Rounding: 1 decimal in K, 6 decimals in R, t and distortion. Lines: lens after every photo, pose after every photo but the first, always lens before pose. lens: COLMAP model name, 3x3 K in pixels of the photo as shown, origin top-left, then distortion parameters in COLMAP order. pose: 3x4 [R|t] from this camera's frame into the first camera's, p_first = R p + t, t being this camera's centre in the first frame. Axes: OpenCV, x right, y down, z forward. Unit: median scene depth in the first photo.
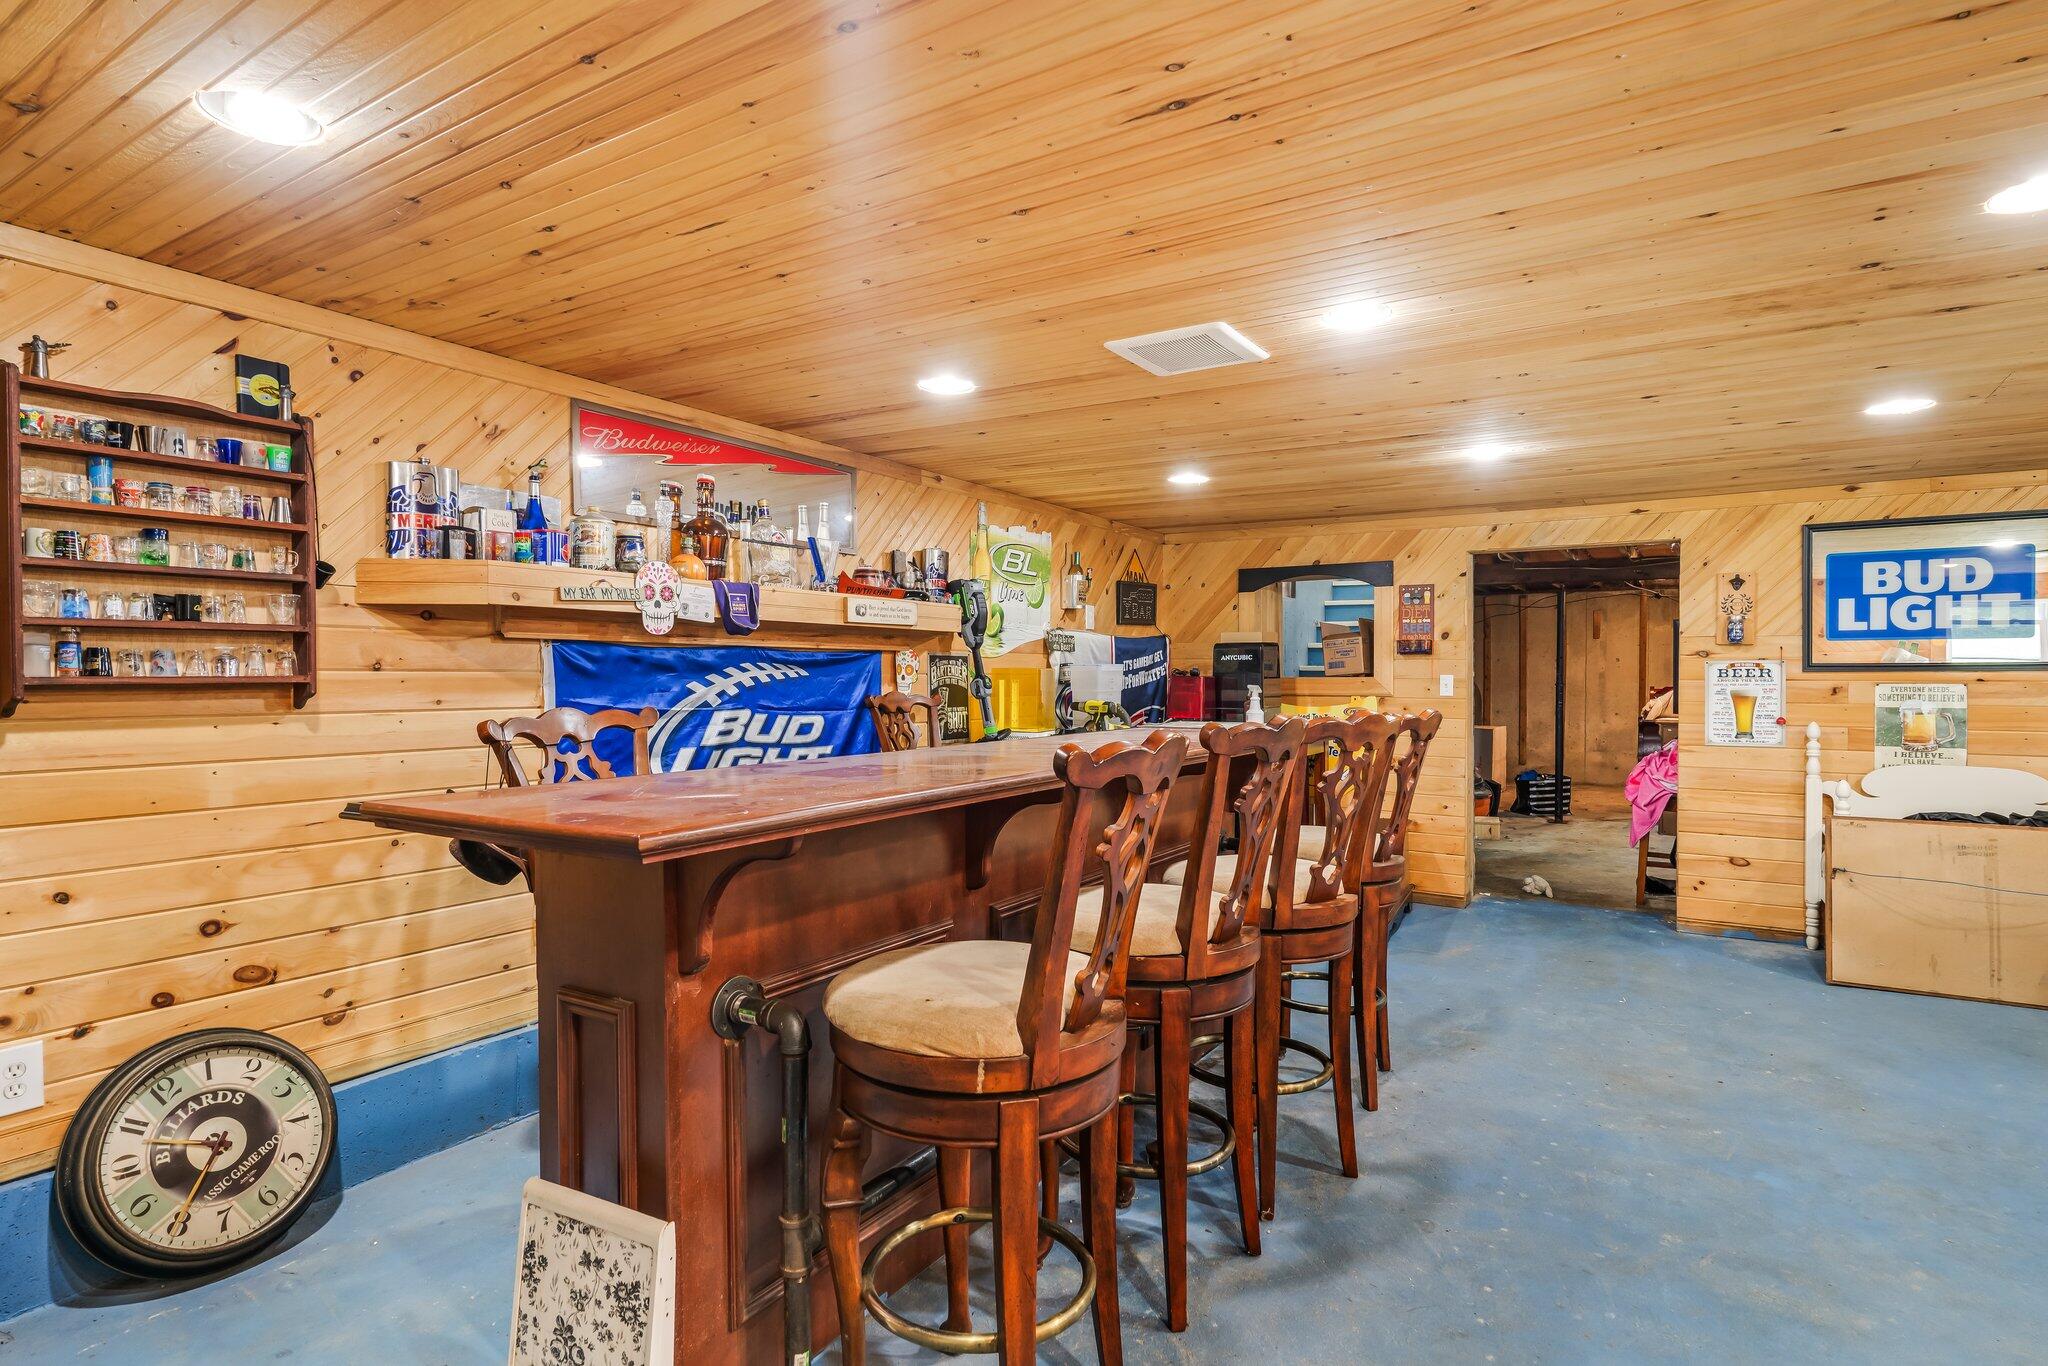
lens RADIAL K [[1061.5, 0, 1018.9], [0, 1061.5, 680.6], [0, 0, 1]] dist [-0.014260, -0.000232]
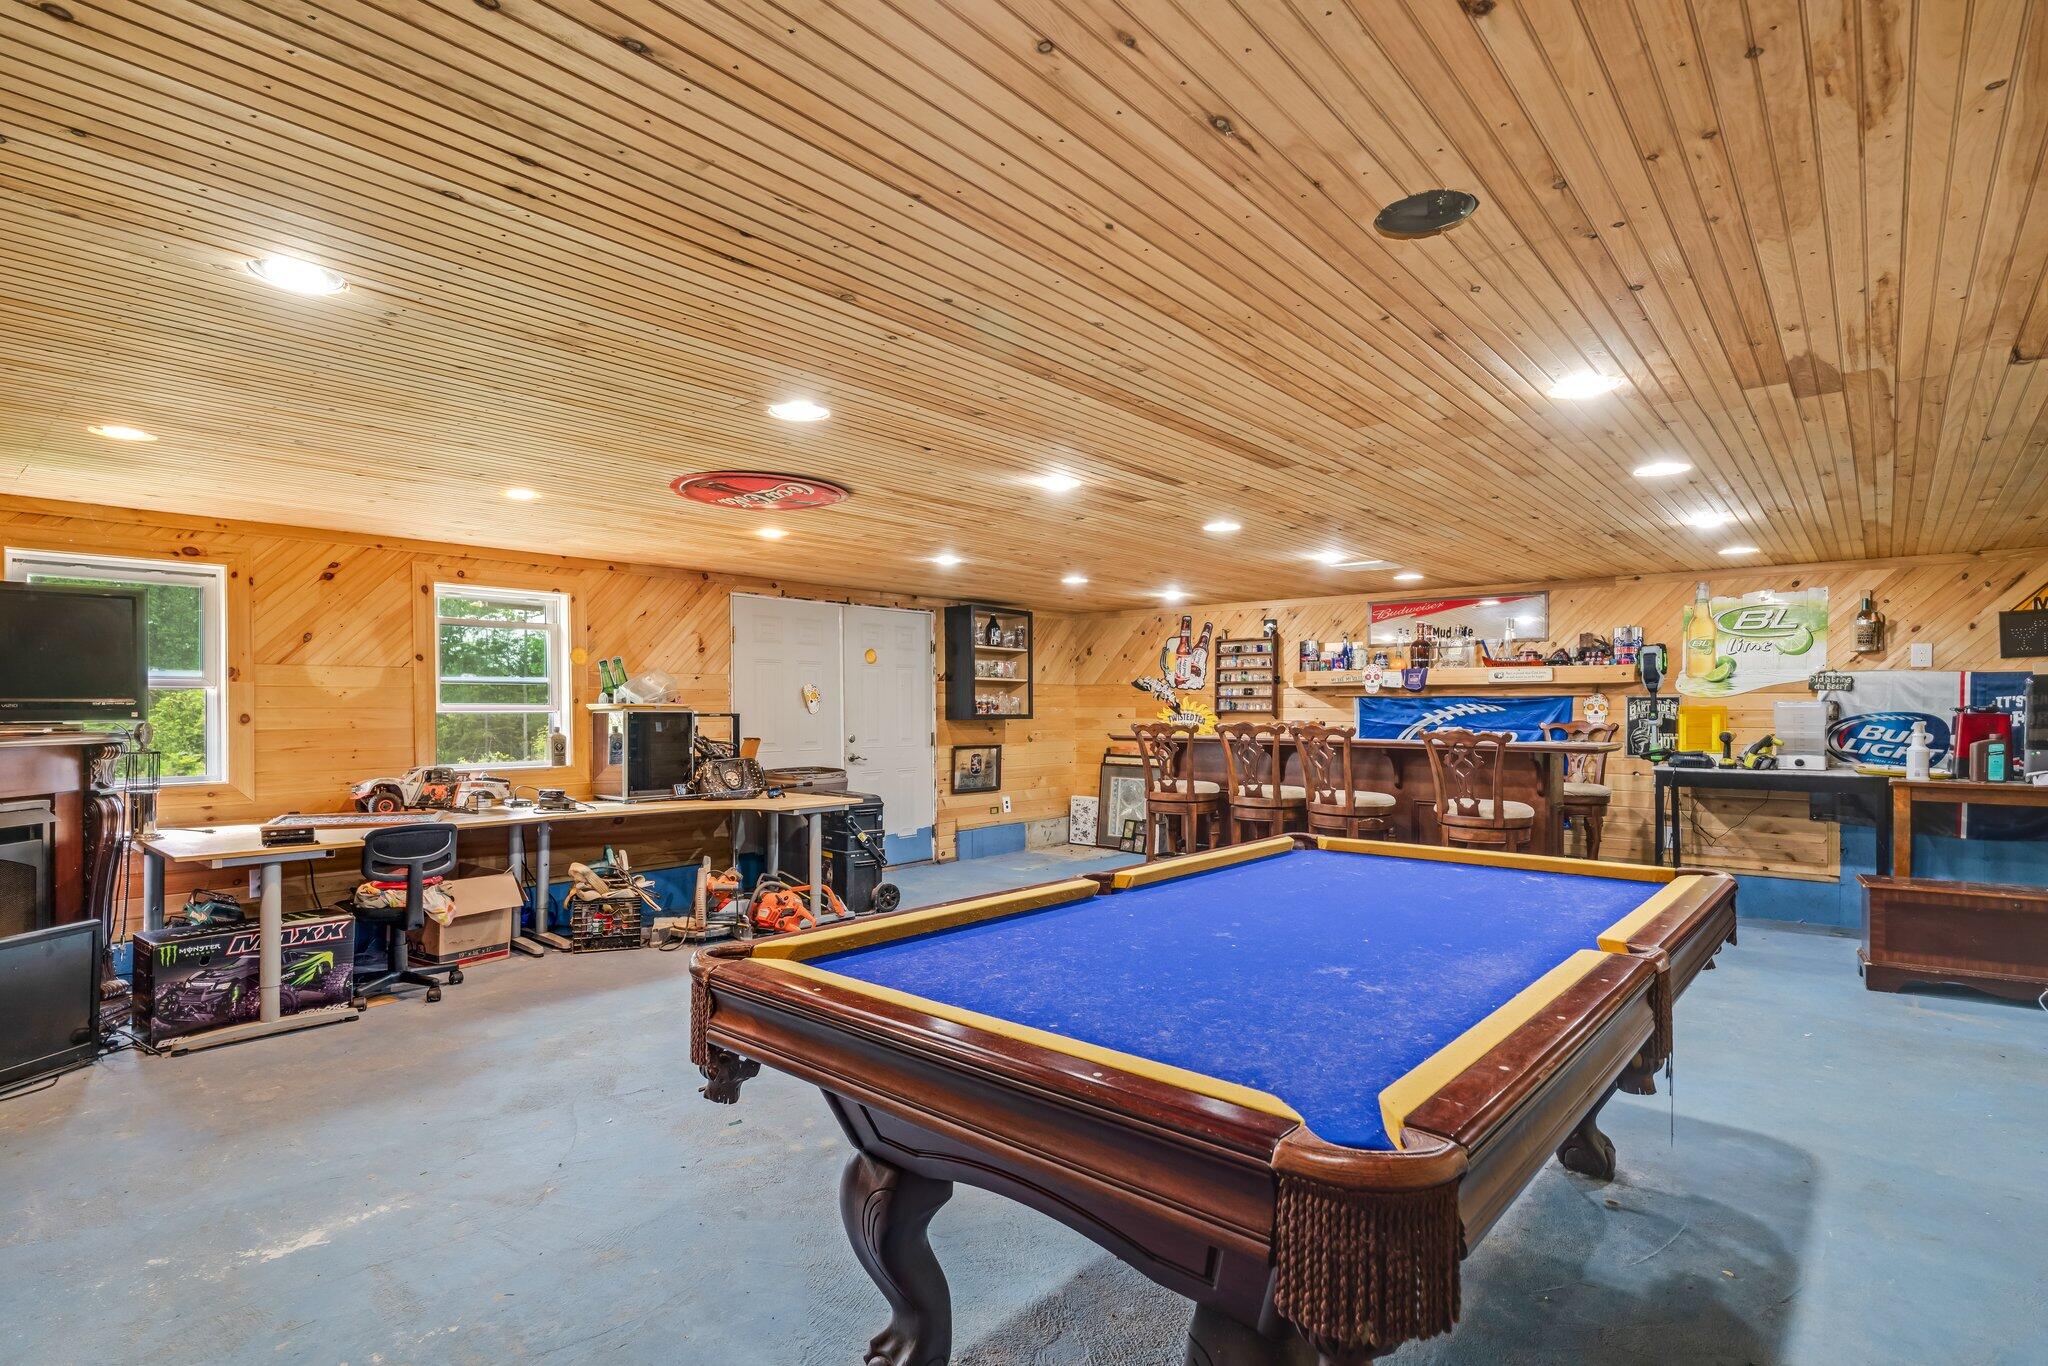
lens RADIAL K [[998.3, 0, 1021.9], [0, 998.3, 698.8], [0, 0, 1]] dist [-0.002493, -0.000221]
pose [[-0.141460, -0.010988, -0.989883, 1.501397], [-0.008990, 0.999911, -0.009815, -0.000365], [0.989903, 0.007510, -0.141546, 0.364864]]
